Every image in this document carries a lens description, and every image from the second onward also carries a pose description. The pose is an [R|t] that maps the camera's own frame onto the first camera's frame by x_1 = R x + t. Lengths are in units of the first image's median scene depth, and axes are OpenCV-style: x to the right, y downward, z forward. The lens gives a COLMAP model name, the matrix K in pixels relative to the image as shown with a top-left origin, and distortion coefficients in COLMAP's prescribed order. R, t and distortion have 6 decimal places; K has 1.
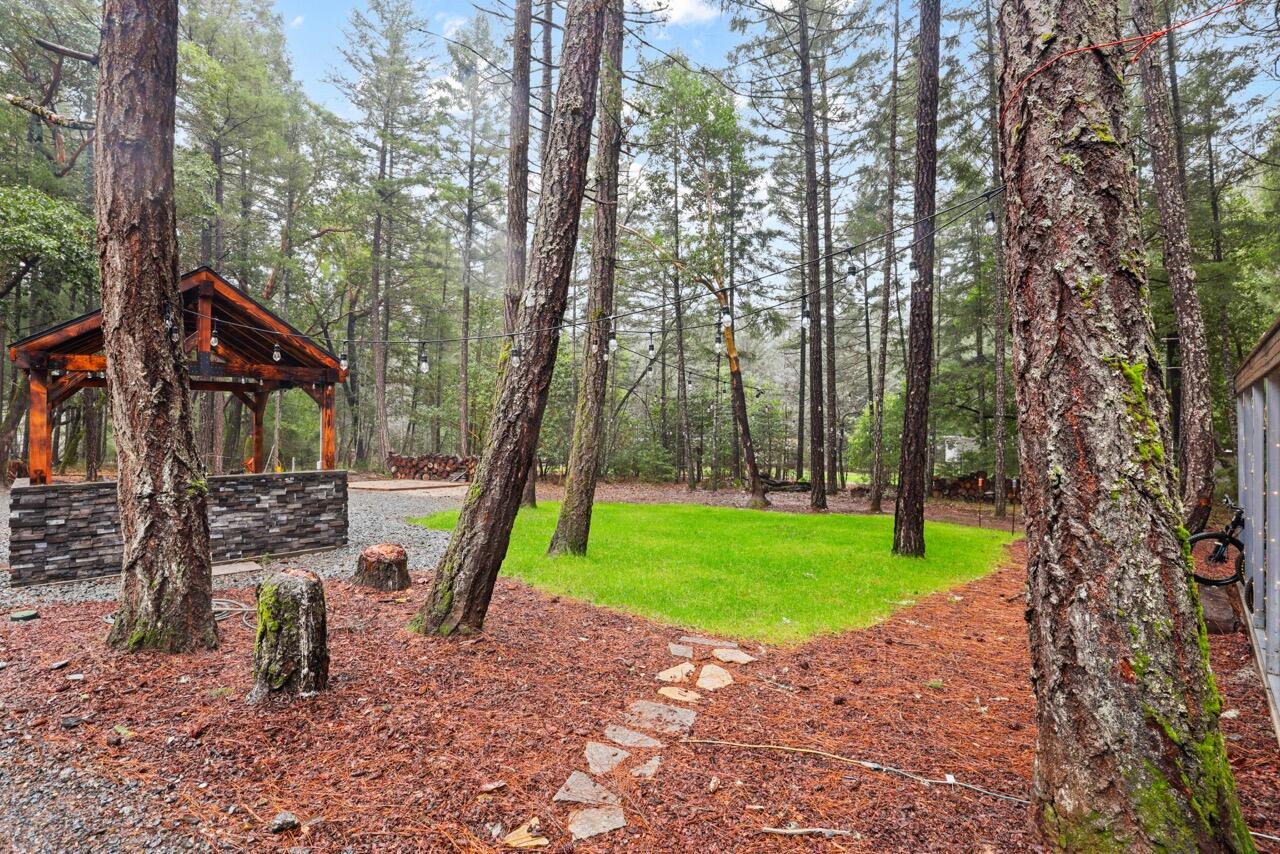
lens RADIAL K [[586.0, 0, 632.2], [0, 586.0, 419.7], [0, 0, 1]] dist [-0.038352, 0.009199]
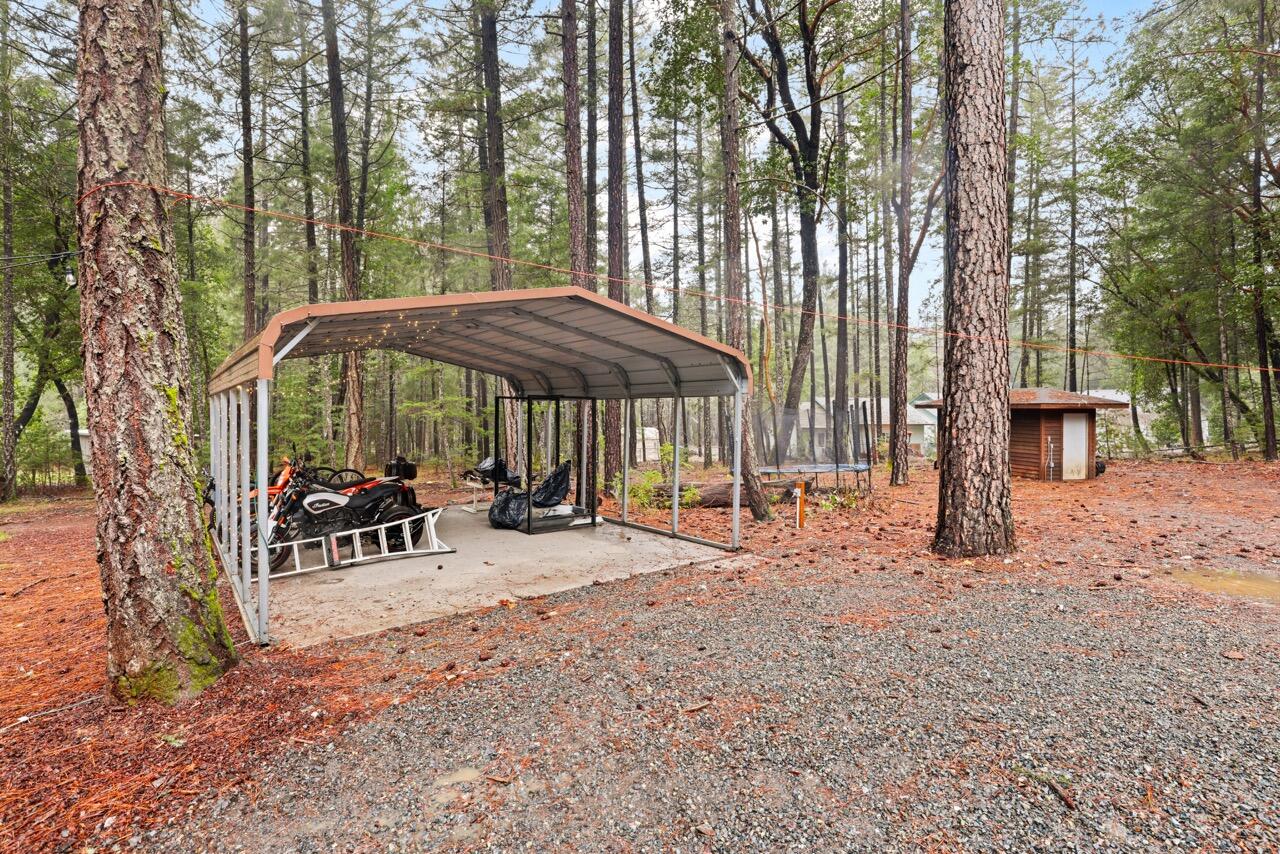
lens RADIAL K [[586.0, 0, 632.2], [0, 586.0, 419.7], [0, 0, 1]] dist [-0.038352, 0.009199]
pose [[0.108884, -0.010699, 0.993997, -0.639127], [-0.011568, 0.999861, 0.012029, -0.039785], [-0.993987, -0.012809, 0.108745, -0.521349]]
